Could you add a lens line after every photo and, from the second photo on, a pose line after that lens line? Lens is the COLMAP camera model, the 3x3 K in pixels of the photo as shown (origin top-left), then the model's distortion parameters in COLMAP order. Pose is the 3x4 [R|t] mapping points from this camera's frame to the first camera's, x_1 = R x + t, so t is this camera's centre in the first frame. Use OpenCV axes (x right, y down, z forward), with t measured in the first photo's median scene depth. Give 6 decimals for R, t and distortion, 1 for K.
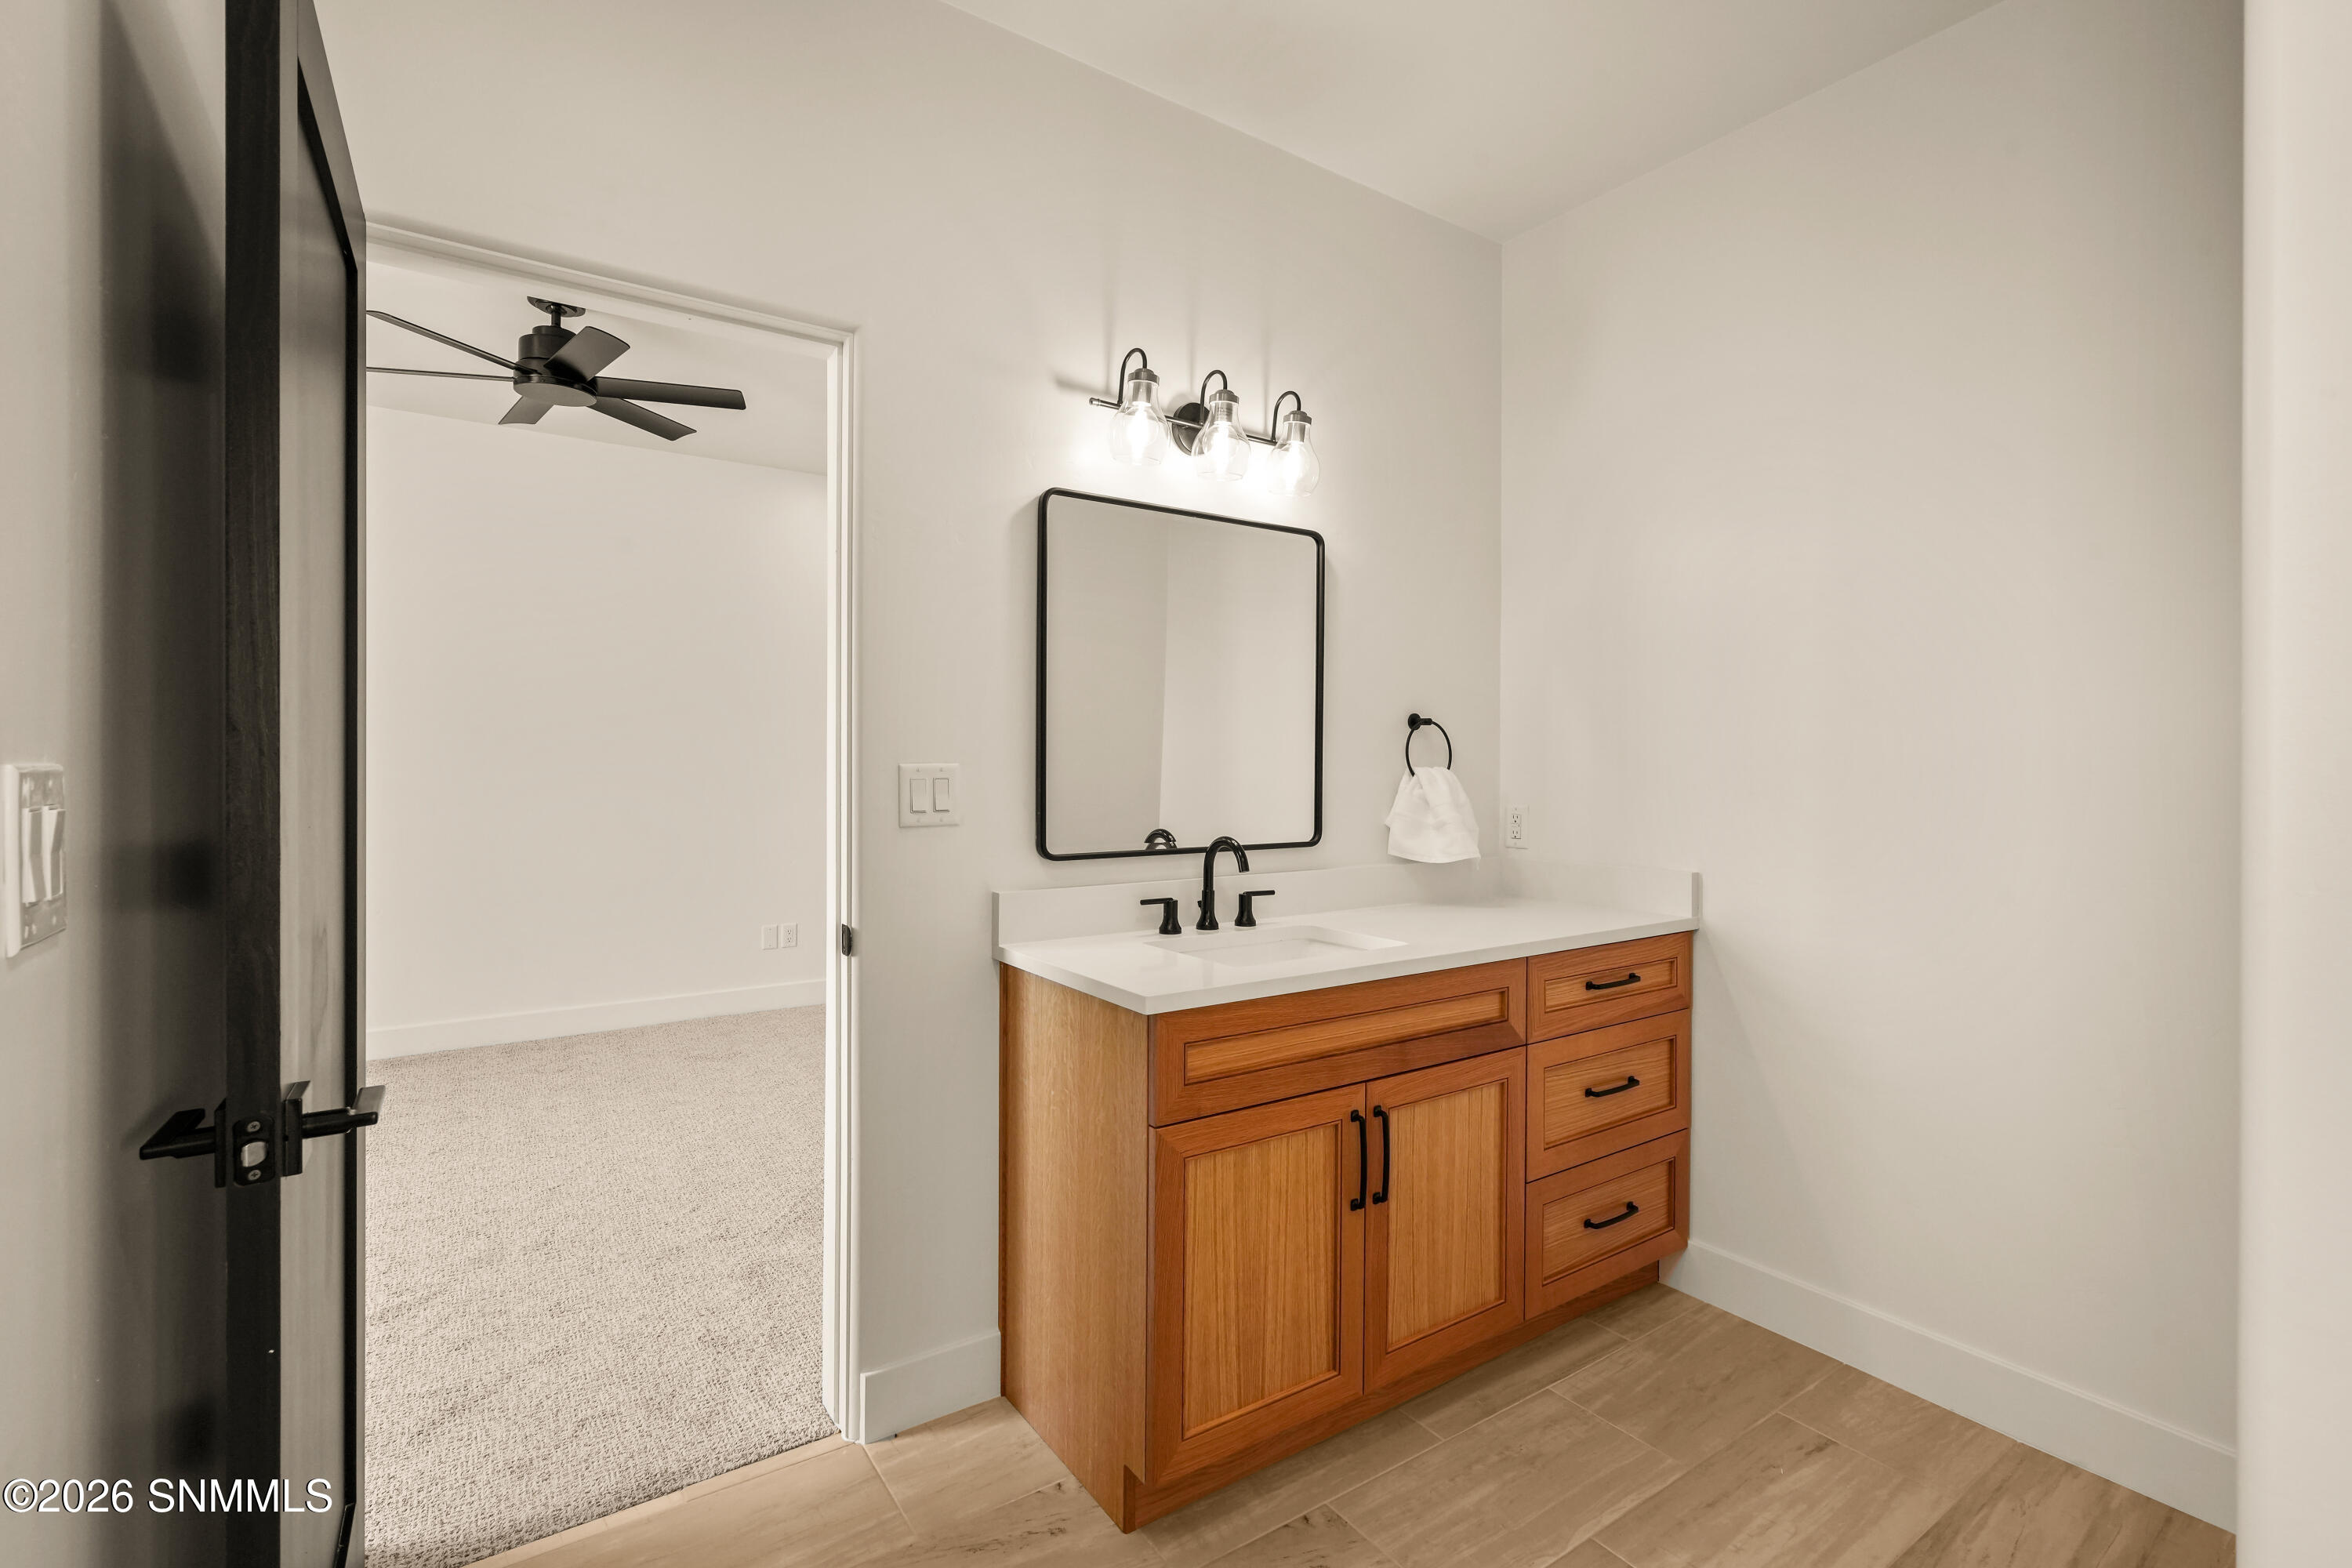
lens RADIAL K [[1051.6, 0, 1162.2], [0, 1051.6, 765.8], [0, 0, 1]] dist [-0.010514, 0.003863]
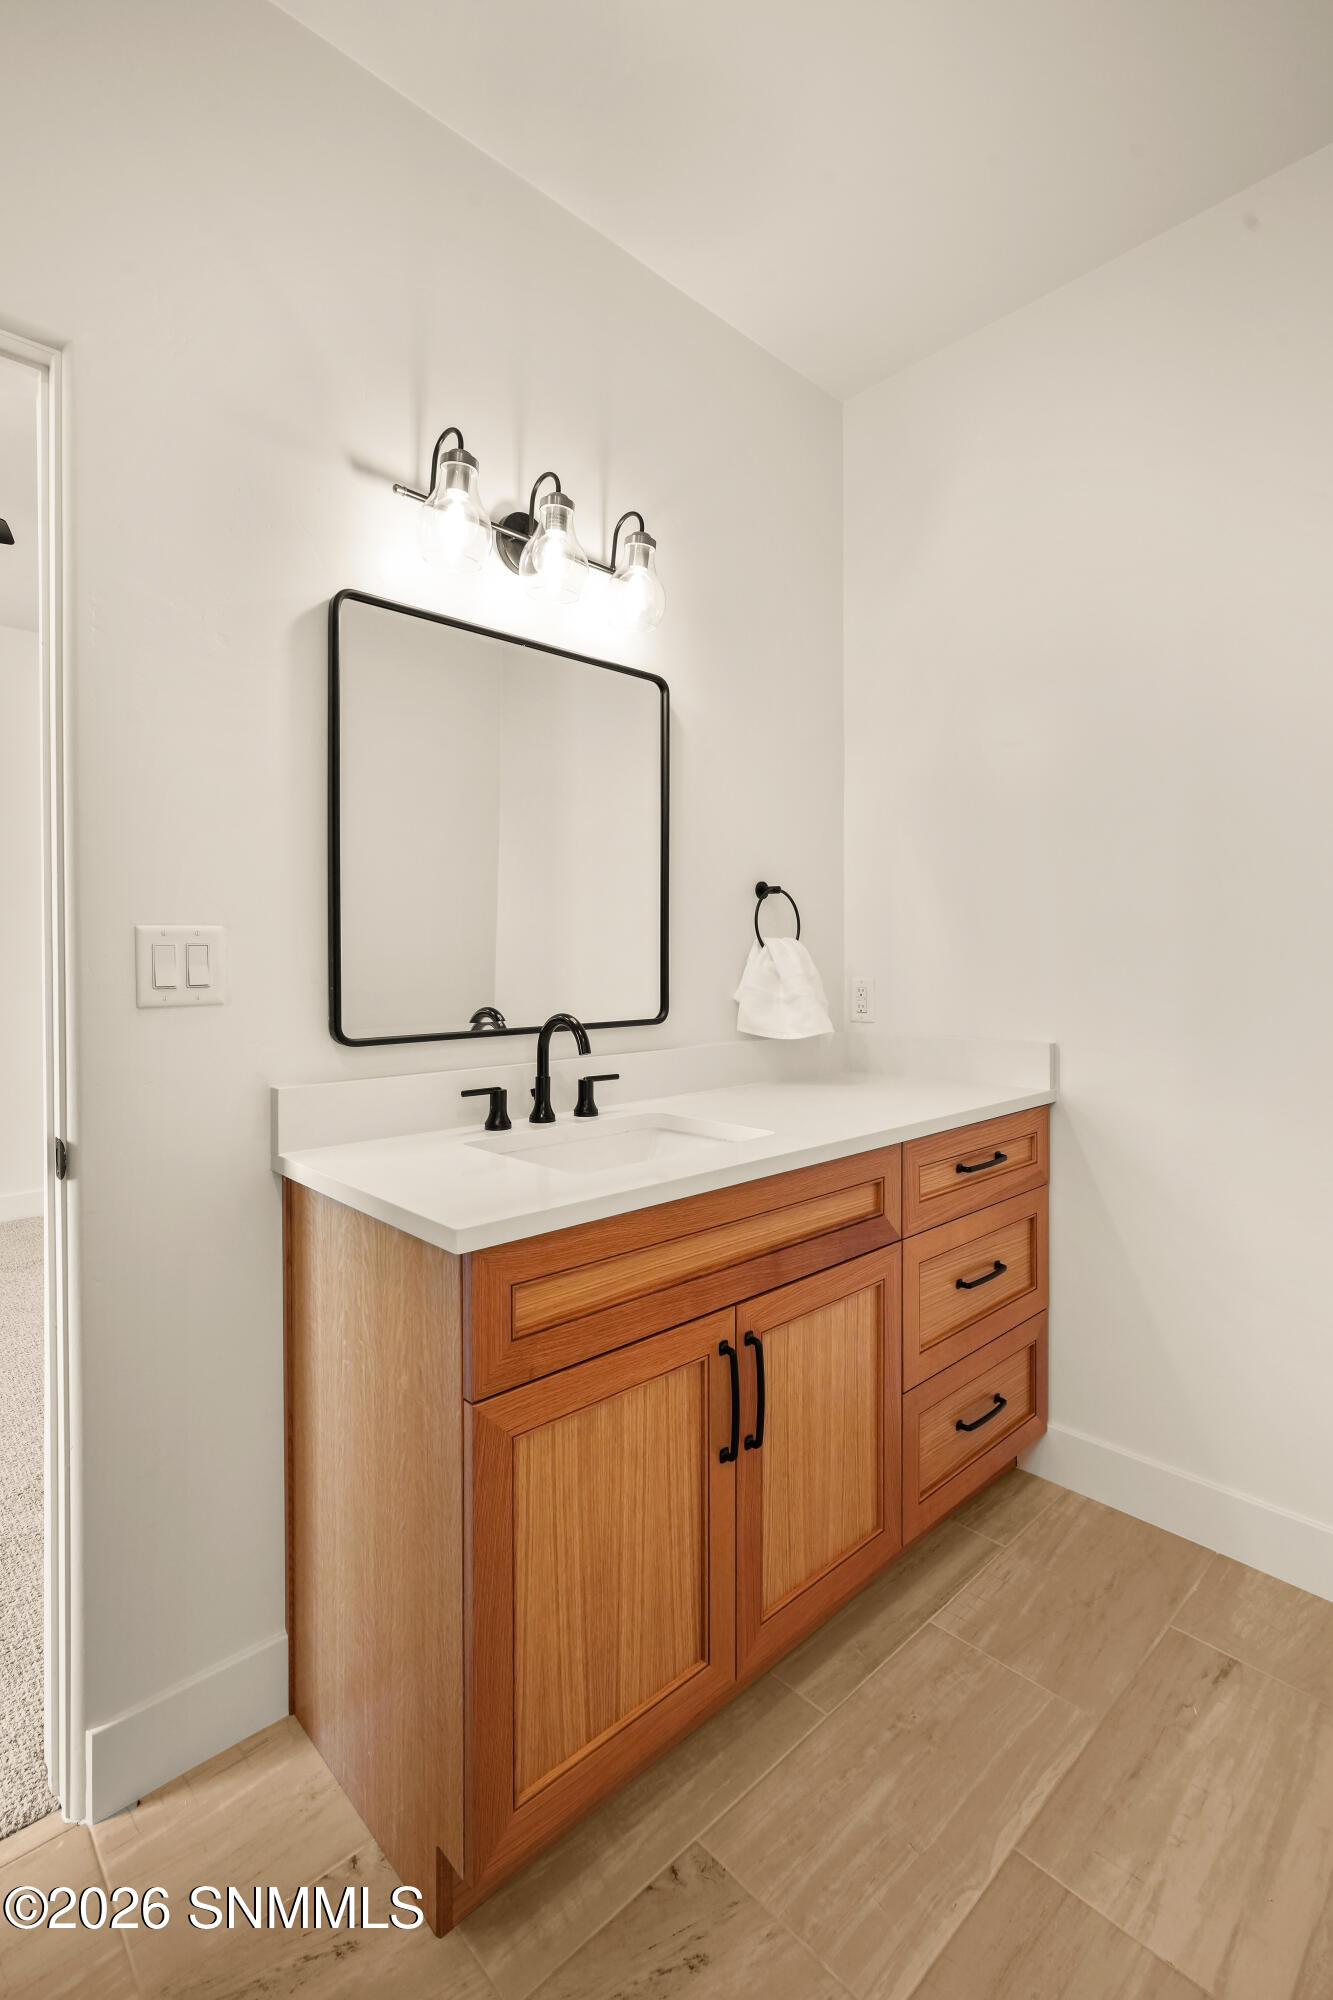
lens RADIAL K [[894.2, 0, 652.3], [0, 894.2, 962.3], [0, 0, 1]] dist [-0.010514, 0.003863]
pose [[0.986674, -0.008547, 0.162483, 0.015666], [0.008437, 0.999963, 0.001366, 0.027242], [-0.162489, 0.000023, 0.986710, 0.293643]]
